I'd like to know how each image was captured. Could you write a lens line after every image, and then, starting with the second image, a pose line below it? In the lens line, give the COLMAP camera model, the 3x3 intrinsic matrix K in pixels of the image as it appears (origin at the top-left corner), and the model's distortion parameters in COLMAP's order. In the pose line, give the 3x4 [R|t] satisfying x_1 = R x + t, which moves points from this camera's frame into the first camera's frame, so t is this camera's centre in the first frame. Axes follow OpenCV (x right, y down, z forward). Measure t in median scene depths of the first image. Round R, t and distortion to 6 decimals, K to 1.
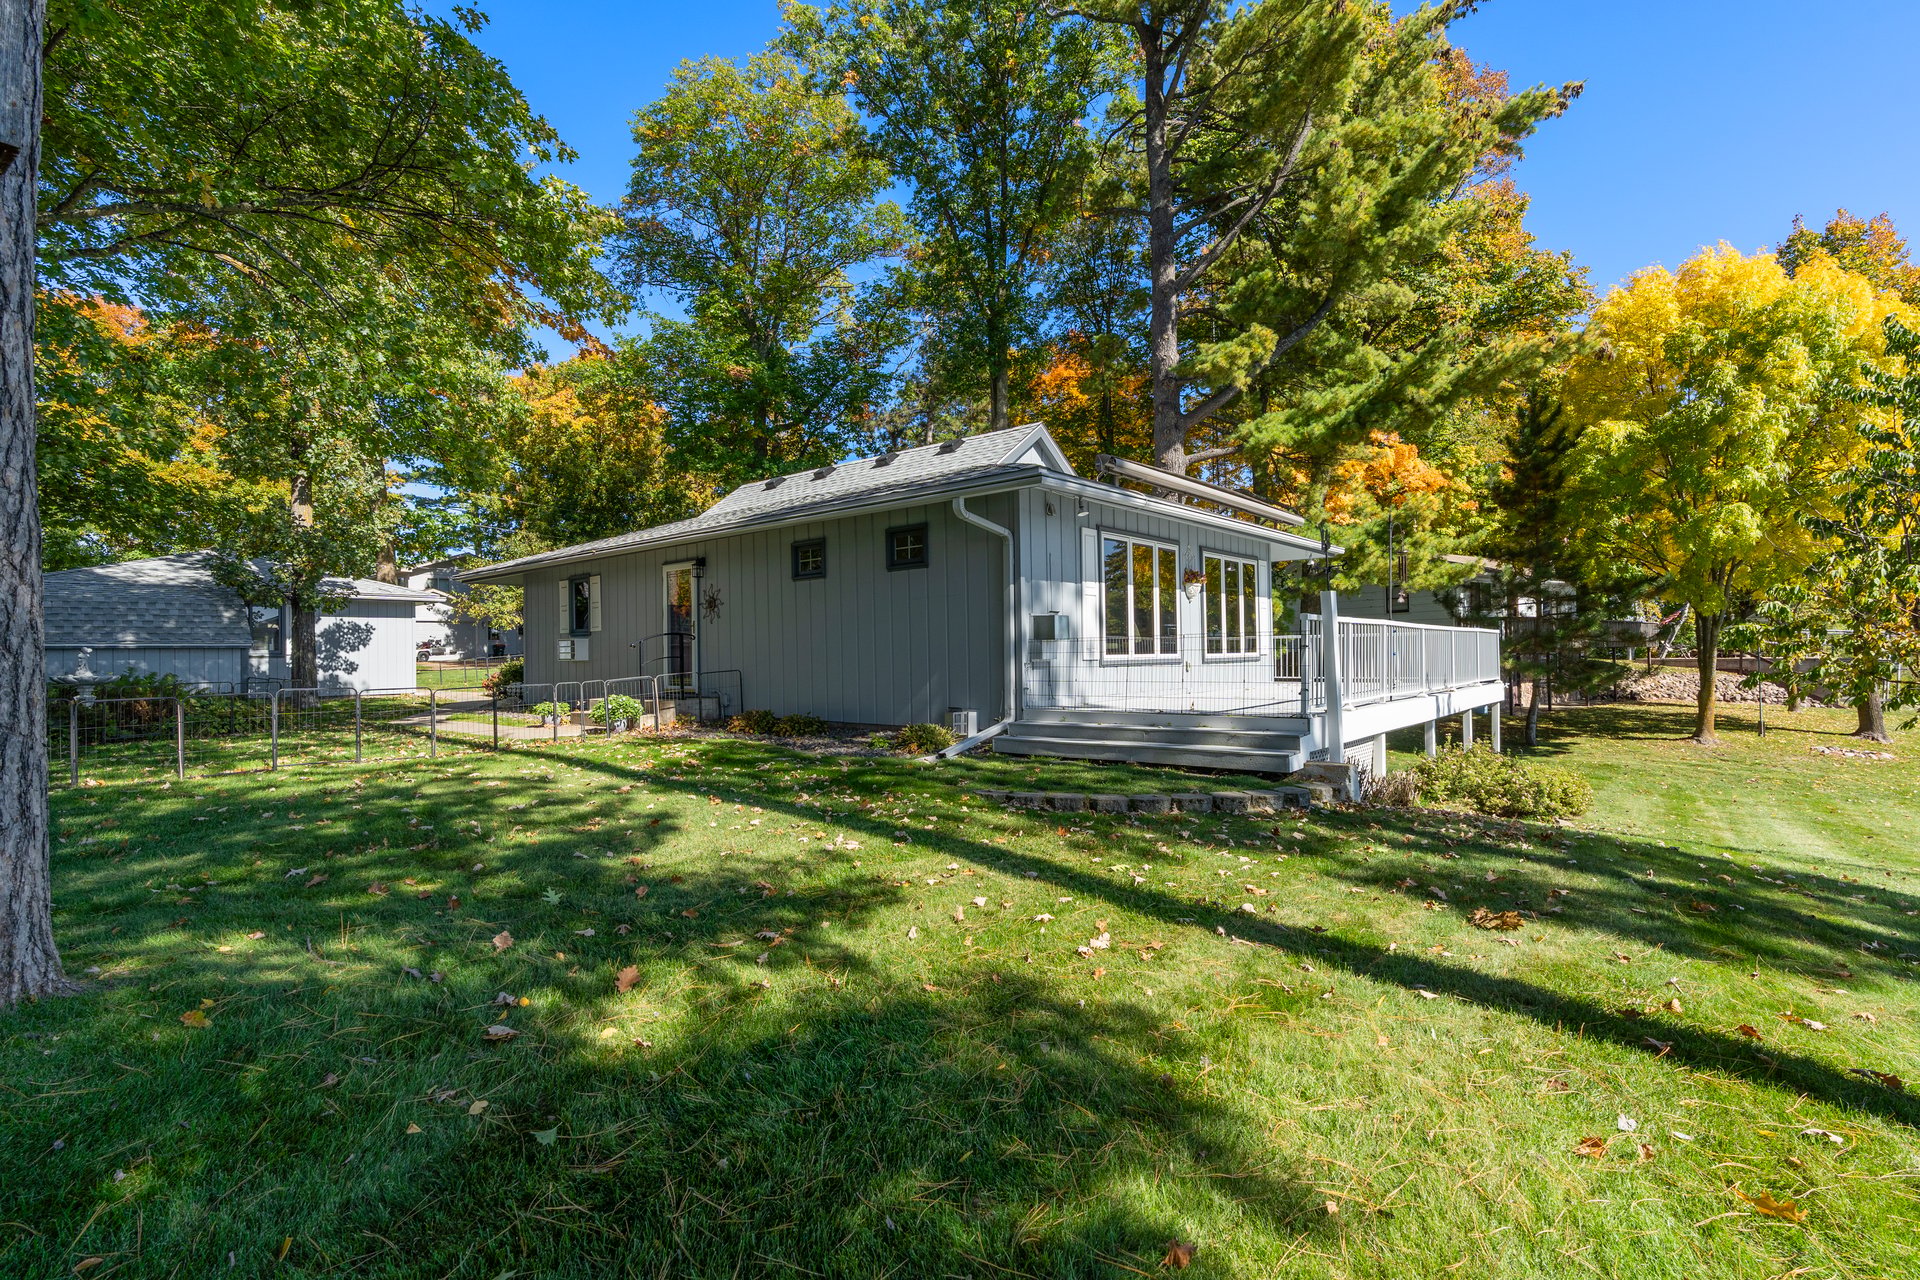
lens RADIAL K [[855.7, 0, 955.7], [0, 855.7, 634.6], [0, 0, 1]] dist [-0.001175, -0.000246]
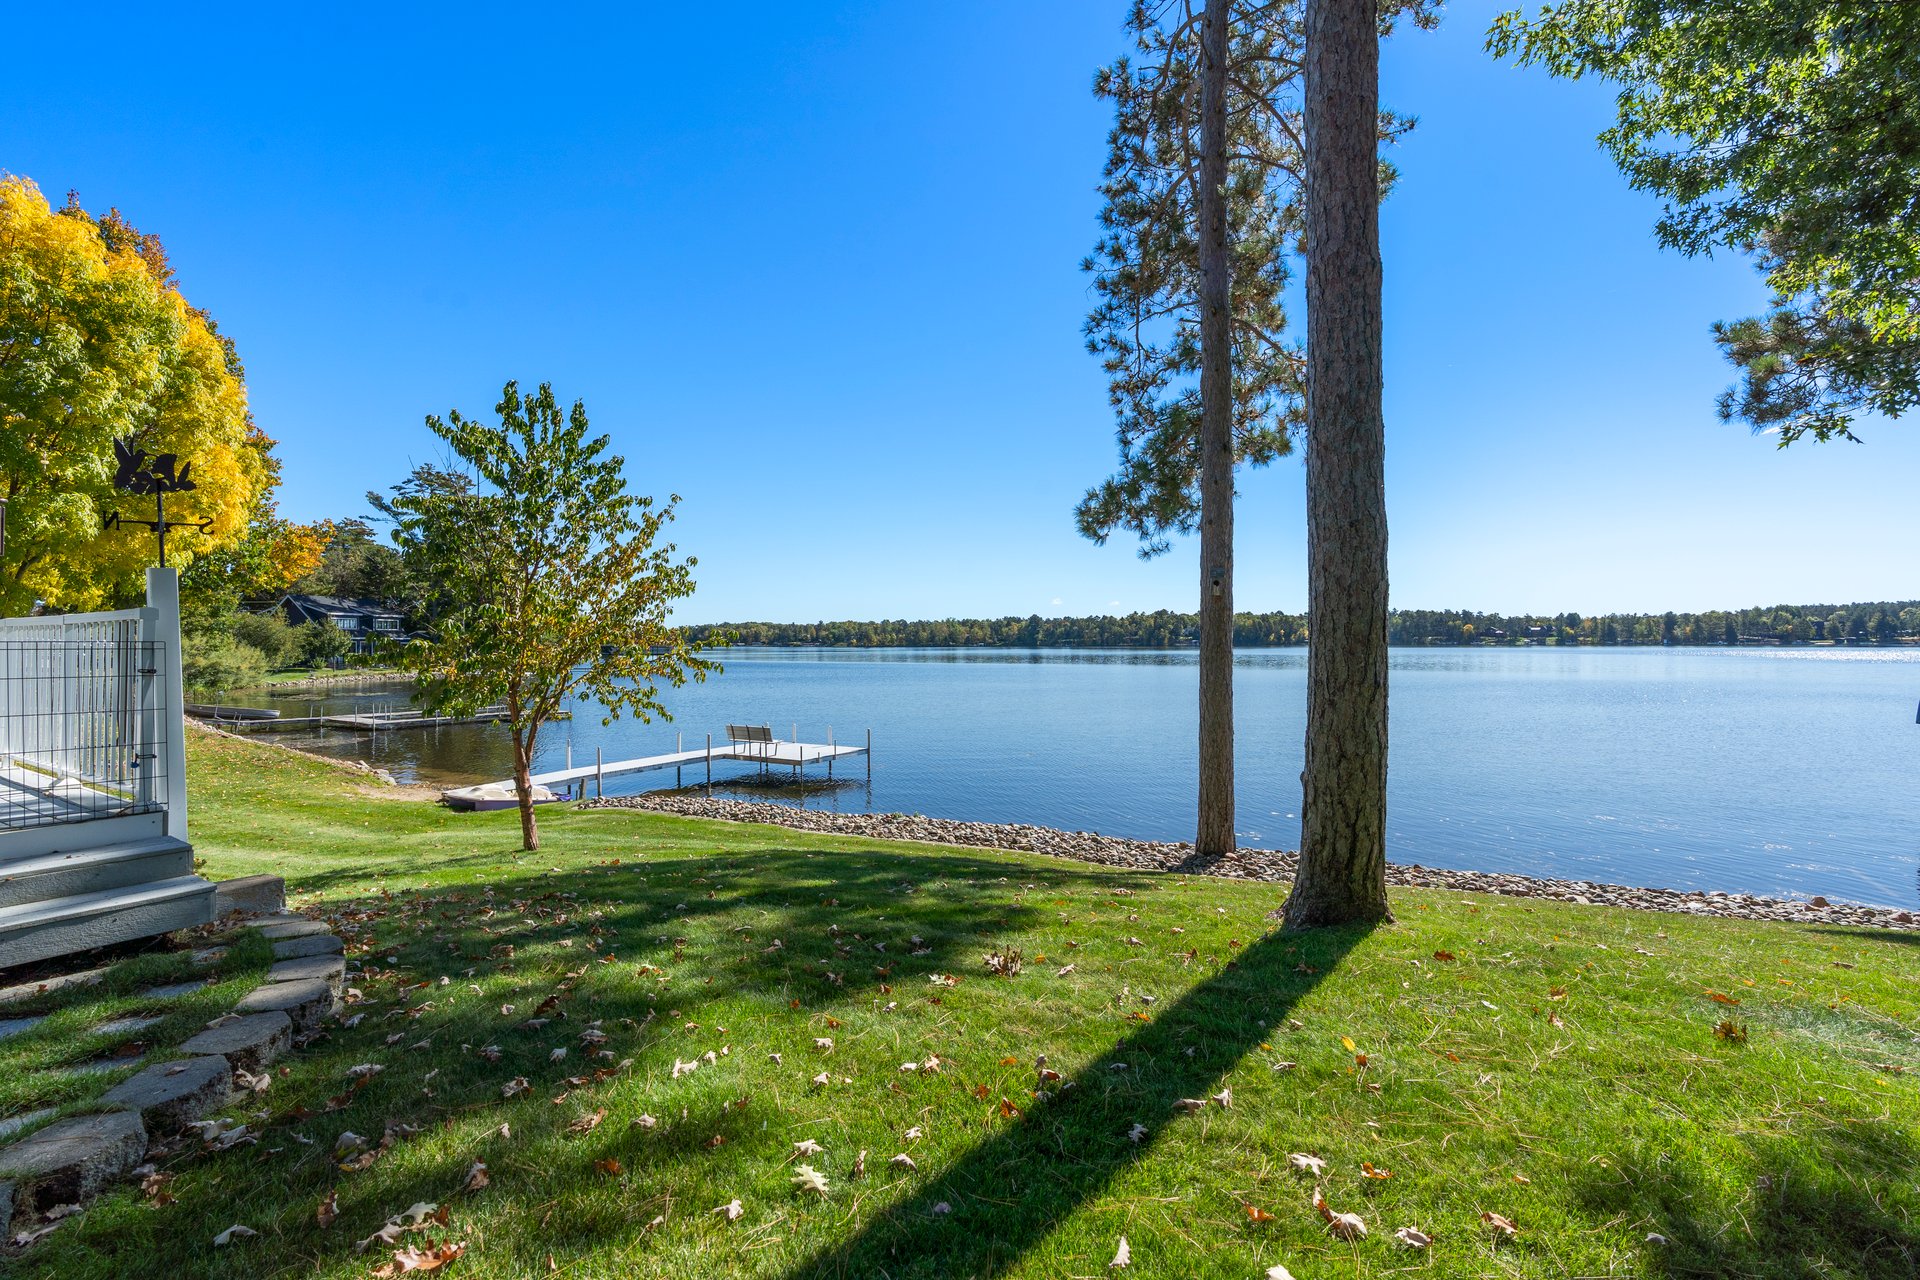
lens RADIAL K [[855.7, 0, 955.7], [0, 855.7, 634.6], [0, 0, 1]] dist [-0.001175, -0.000246]
pose [[-0.101317, 0.014379, 0.994750, -0.311259], [-0.010699, 0.999822, -0.015542, -0.023667], [-0.994797, -0.012218, -0.101145, 1.043013]]
